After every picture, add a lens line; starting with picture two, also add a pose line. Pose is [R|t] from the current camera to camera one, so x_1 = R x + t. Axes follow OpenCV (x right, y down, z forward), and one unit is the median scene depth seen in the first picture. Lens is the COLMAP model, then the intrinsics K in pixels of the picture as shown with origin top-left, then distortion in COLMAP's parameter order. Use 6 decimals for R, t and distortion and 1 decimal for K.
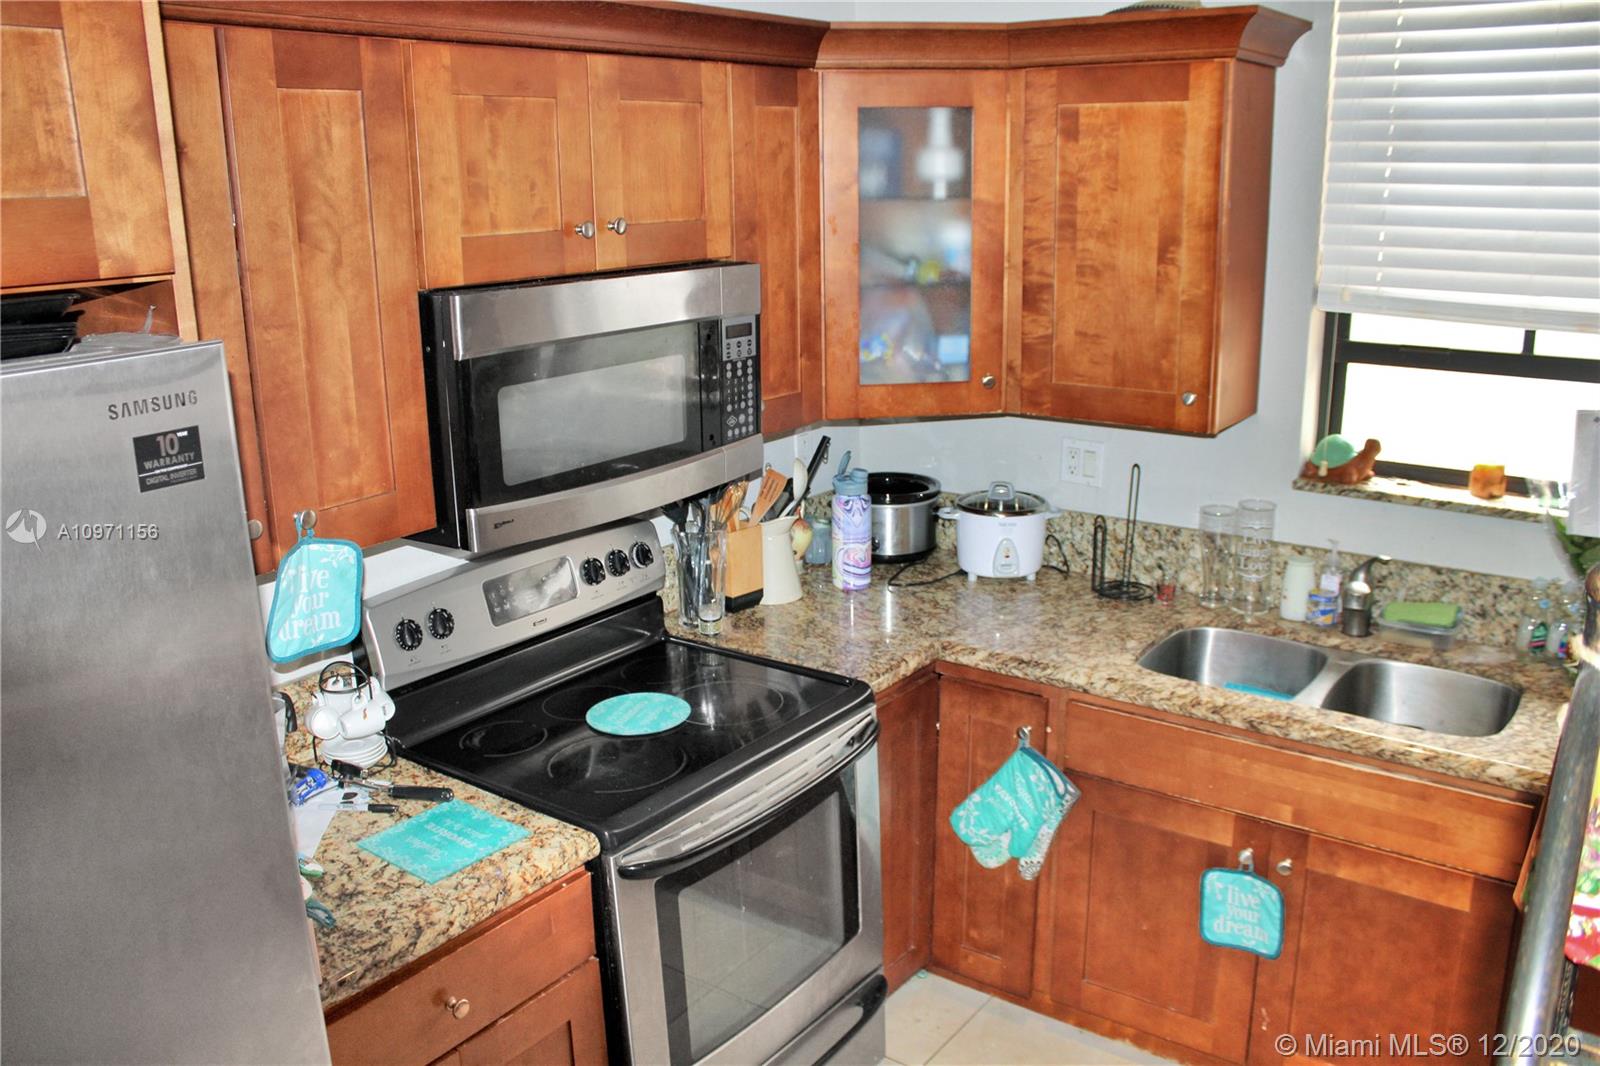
lens RADIAL K [[1362.6, 0, 800.0], [0, 1362.6, 533.0], [0, 0, 1]] dist [-0.080381, 0.016564]
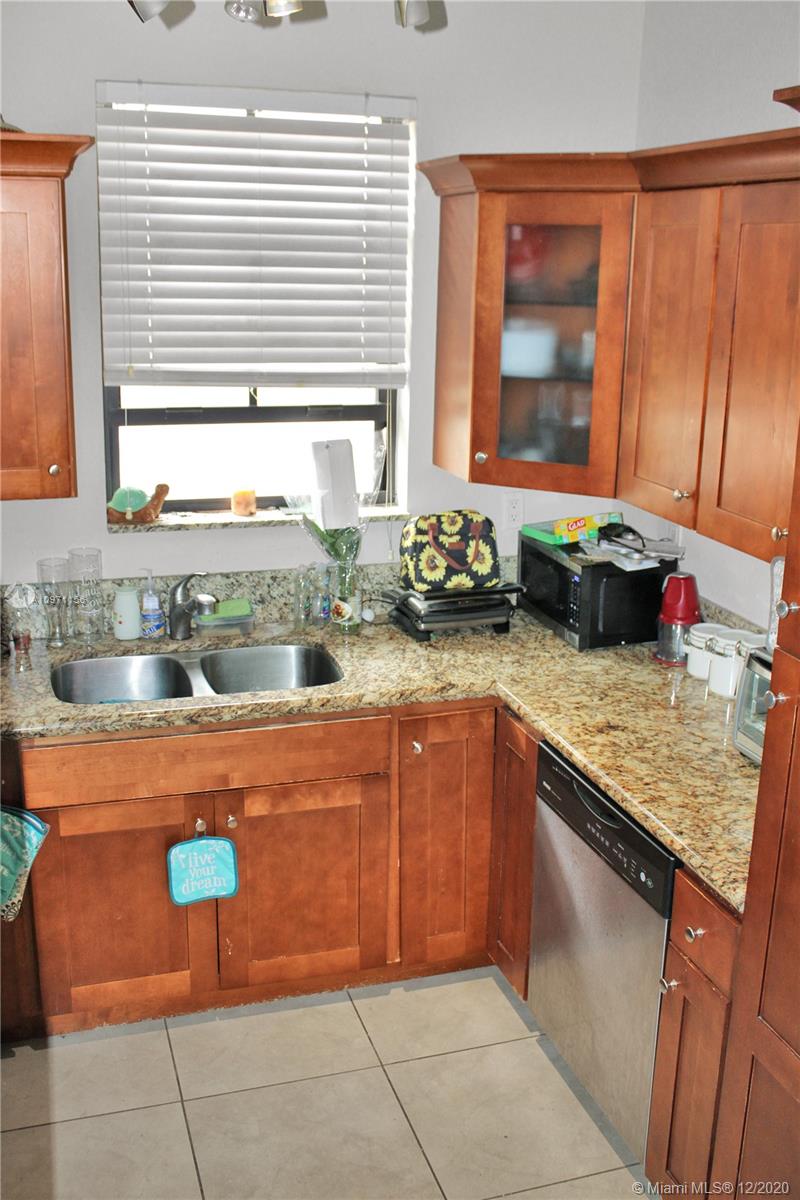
lens RADIAL K [[1241.1, 0, 400.0], [0, 1241.1, 600.0], [0, 0, 1]] dist [-0.084770, -0.017204]
pose [[0.598295, -0.198169, 0.776384, -0.377454], [0.186074, 0.976808, 0.105935, -0.046849], [-0.779372, 0.081084, 0.621293, 0.119339]]
